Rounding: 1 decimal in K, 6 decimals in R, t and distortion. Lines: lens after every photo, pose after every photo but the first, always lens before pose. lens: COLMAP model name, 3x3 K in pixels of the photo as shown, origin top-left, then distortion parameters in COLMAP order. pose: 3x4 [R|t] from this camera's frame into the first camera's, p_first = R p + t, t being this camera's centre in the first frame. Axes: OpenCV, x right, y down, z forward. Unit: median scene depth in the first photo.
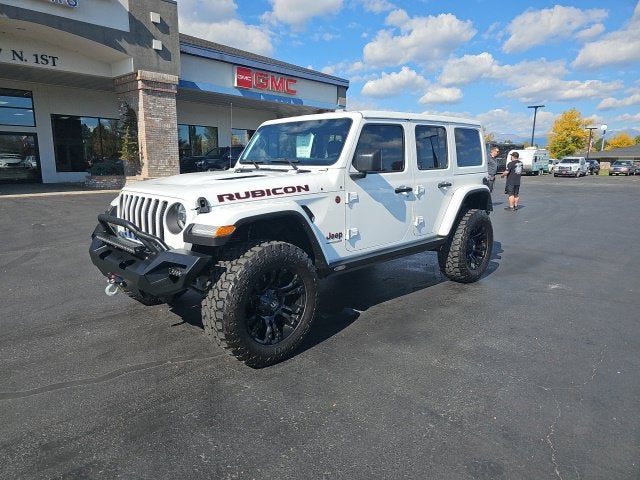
lens RADIAL K [[417.6, 0, 312.5], [0, 417.6, 243.1], [0, 0, 1]] dist [0.058678, -0.046658]
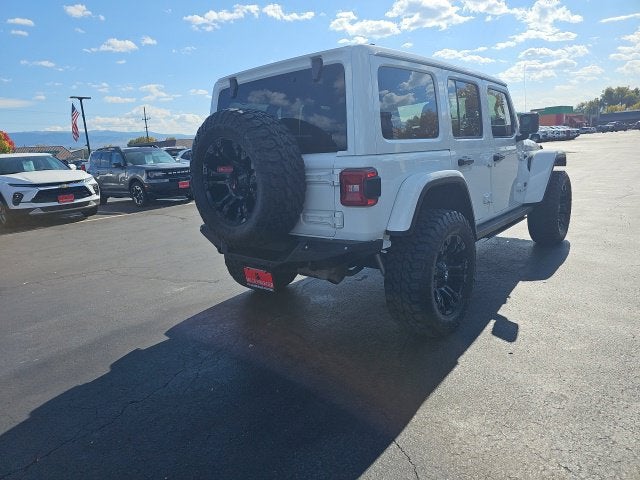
lens RADIAL K [[418.5, 0, 311.4], [0, 418.5, 235.2], [0, 0, 1]] dist [0.052496, -0.039890]
pose [[-0.995804, 0.073630, -0.054340, 0.389480], [0.046865, 0.920360, 0.388255, -0.391659], [0.078599, 0.384079, -0.919948, 2.097497]]
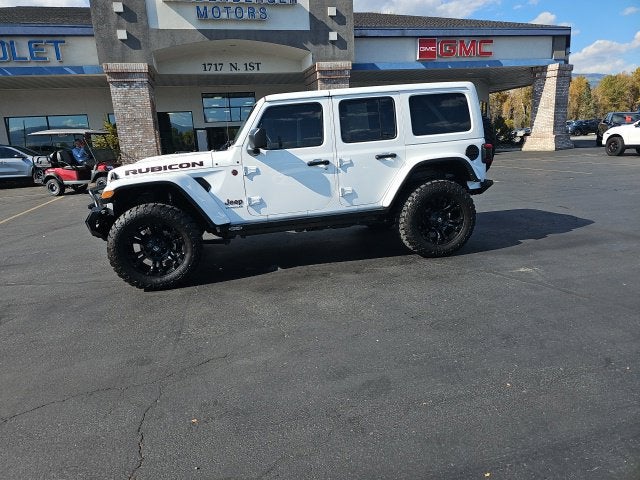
lens RADIAL K [[418.5, 0, 311.4], [0, 418.5, 238.4], [0, 0, 1]] dist [0.058801, -0.045060]
pose [[0.846405, 0.061811, -0.528940, 0.762648], [-0.038239, 0.997731, 0.055405, 0.010439], [0.531165, -0.026669, 0.846849, 0.055441]]
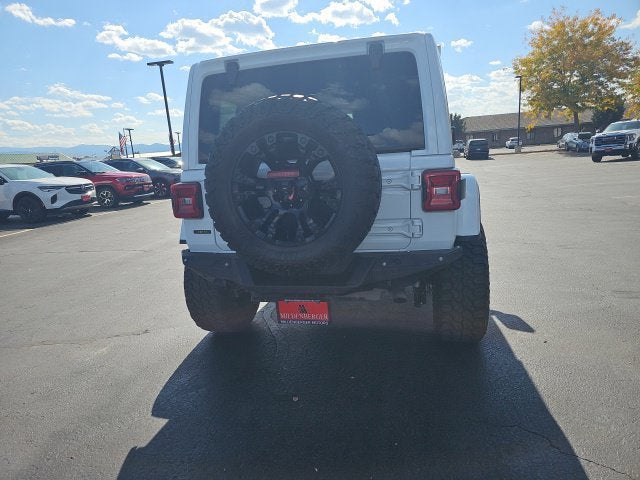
lens RADIAL K [[417.6, 0, 312.5], [0, 417.6, 243.1], [0, 0, 1]] dist [0.058678, -0.046658]
pose [[-0.849623, 0.156783, -0.503547, 0.695993], [-0.040622, 0.932499, 0.358881, -0.344474], [0.525824, 0.325369, -0.785903, 1.893253]]
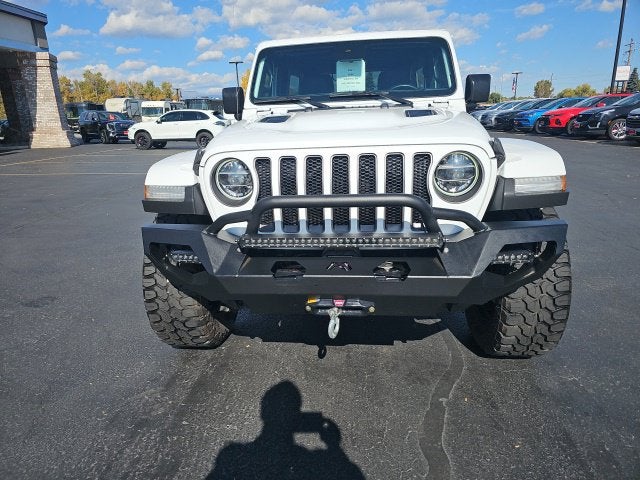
lens RADIAL K [[427.9, 0, 313.5], [0, 427.9, 239.2], [0, 0, 1]] dist [0.046794, -0.037878]
pose [[0.770974, -0.213011, 0.600187, -0.600102], [0.165661, 0.977042, 0.133959, -0.059211], [-0.614943, -0.003851, 0.788562, 0.425782]]
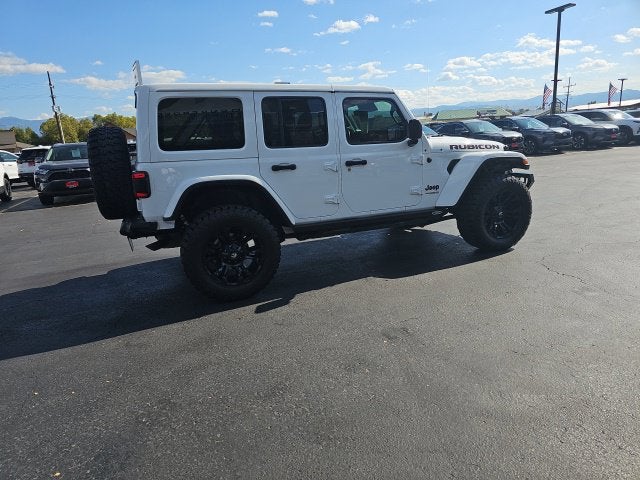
lens RADIAL K [[417.1, 0, 314.0], [0, 417.1, 237.3], [0, 0, 1]] dist [0.056670, -0.043789]
pose [[-0.921239, -0.042135, 0.386709, -0.359938], [0.127120, 0.906928, 0.401650, -0.423747], [-0.367641, 0.419174, -0.830141, 2.163234]]
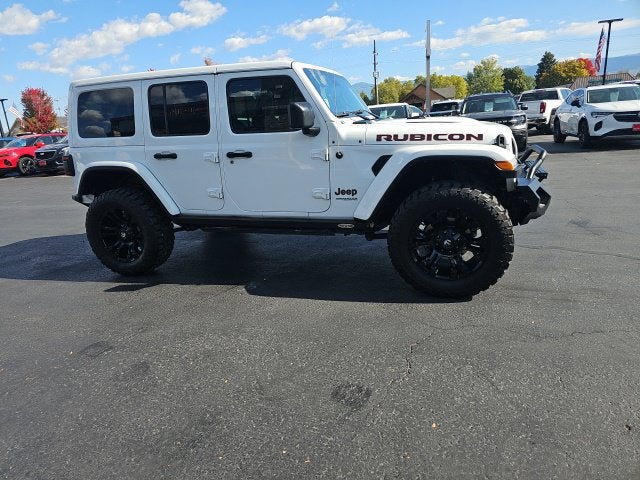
lens RADIAL K [[417.1, 0, 314.0], [0, 417.1, 237.3], [0, 0, 1]] dist [0.056670, -0.043789]
pose [[-0.448043, -0.217411, 0.867174, -0.911316], [0.242049, 0.904252, 0.351767, -0.287619], [-0.860622, 0.367506, -0.352520, 1.473255]]
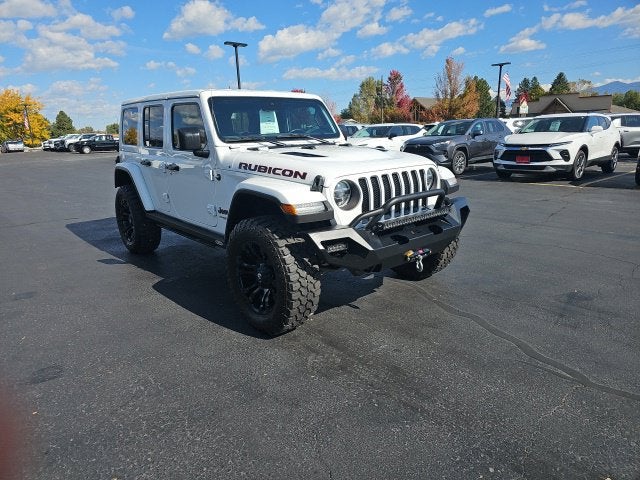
lens RADIAL K [[423.9, 0, 318.5], [0, 423.9, 233.1], [0, 0, 1]] dist [0.109426, -0.134734]
pose [[0.062854, -0.240593, 0.968589, -1.079720], [0.222815, 0.949395, 0.221366, -0.178190], [-0.972832, 0.201902, 0.113281, 0.816925]]
